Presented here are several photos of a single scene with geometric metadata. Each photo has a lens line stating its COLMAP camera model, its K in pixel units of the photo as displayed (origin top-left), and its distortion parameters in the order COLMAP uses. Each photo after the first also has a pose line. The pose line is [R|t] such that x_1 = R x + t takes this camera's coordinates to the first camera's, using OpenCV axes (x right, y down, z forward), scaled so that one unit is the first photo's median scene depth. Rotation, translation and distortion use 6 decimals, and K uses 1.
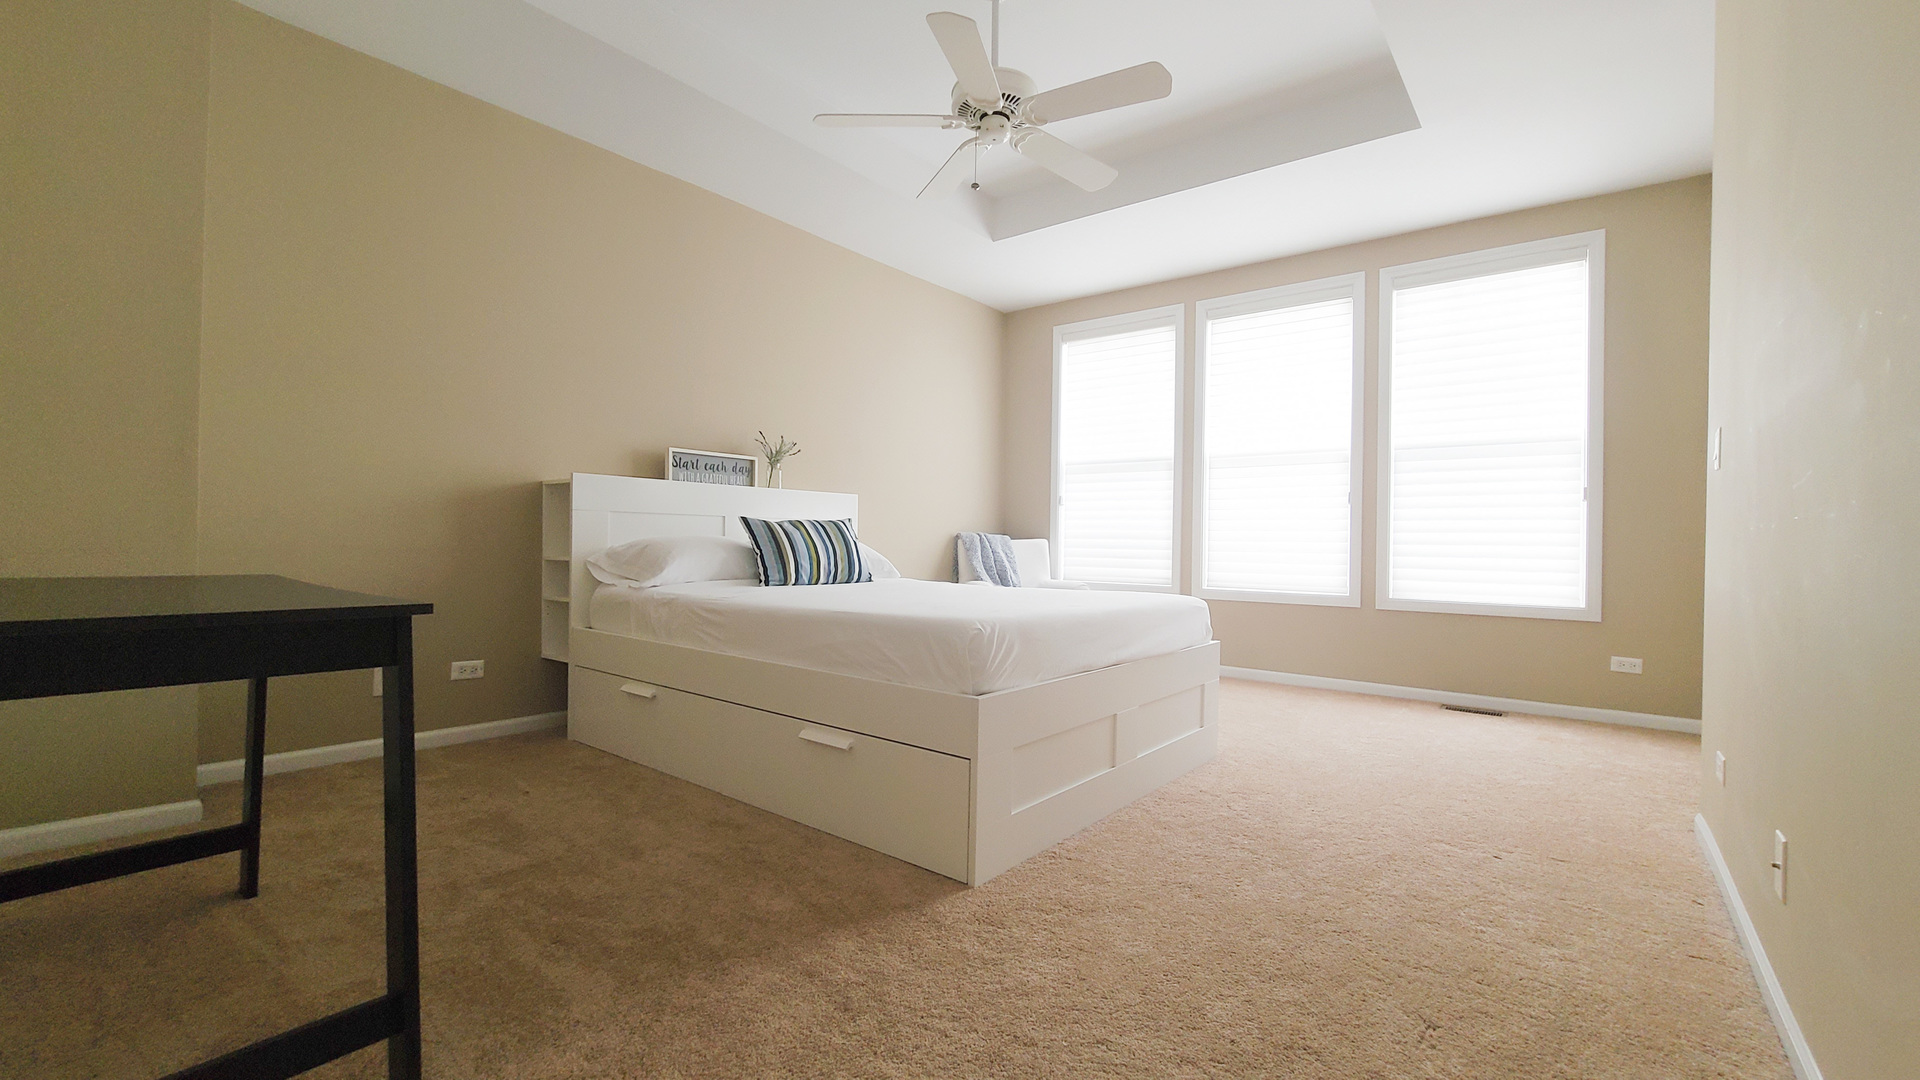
lens RADIAL K [[789.1, 0, 961.6], [0, 789.1, 547.8], [0, 0, 1]] dist [-0.003276, -0.000141]
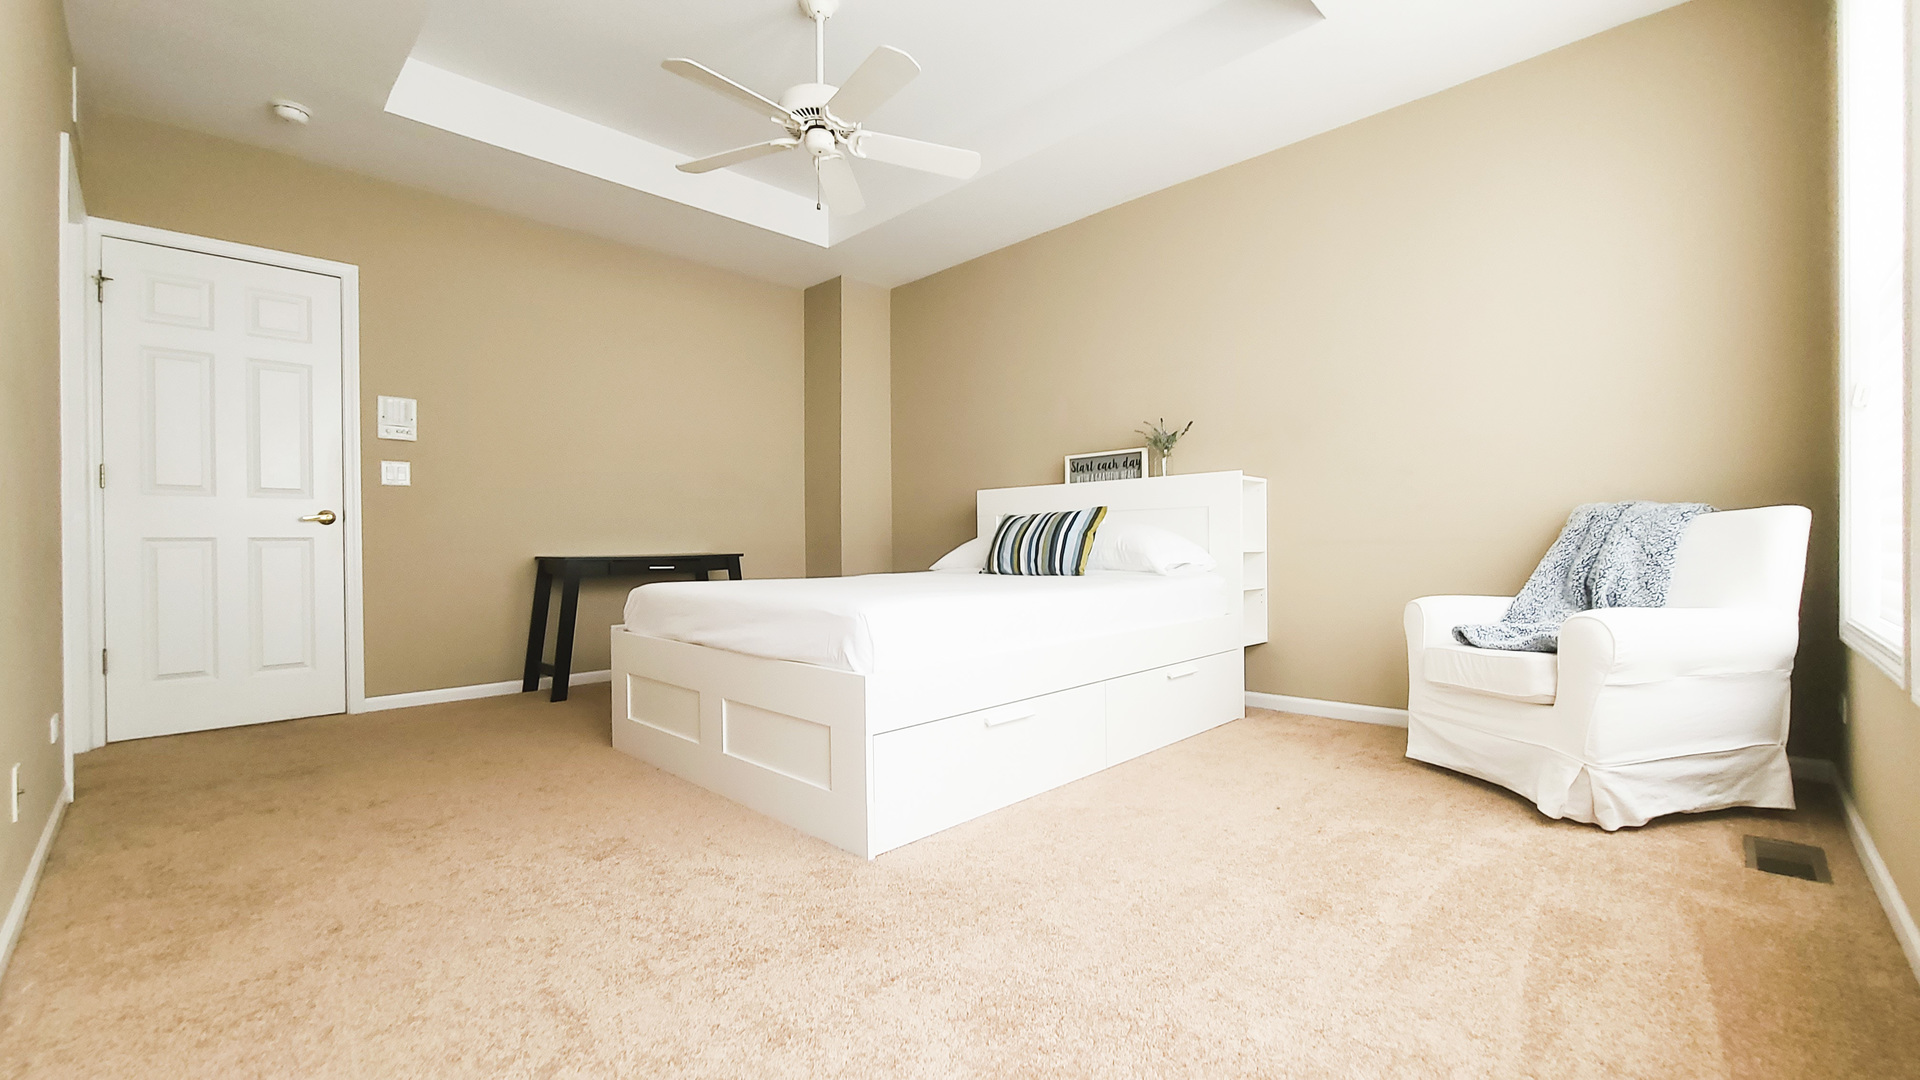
lens RADIAL K [[789.1, 0, 965.2], [0, 789.1, 536.7], [0, 0, 1]] dist [-0.003276, -0.000141]
pose [[-0.100993, -0.024311, -0.994590, 0.762472], [0.005762, 0.999670, -0.025021, 0.019556], [0.994870, -0.008257, -0.100820, 0.908445]]
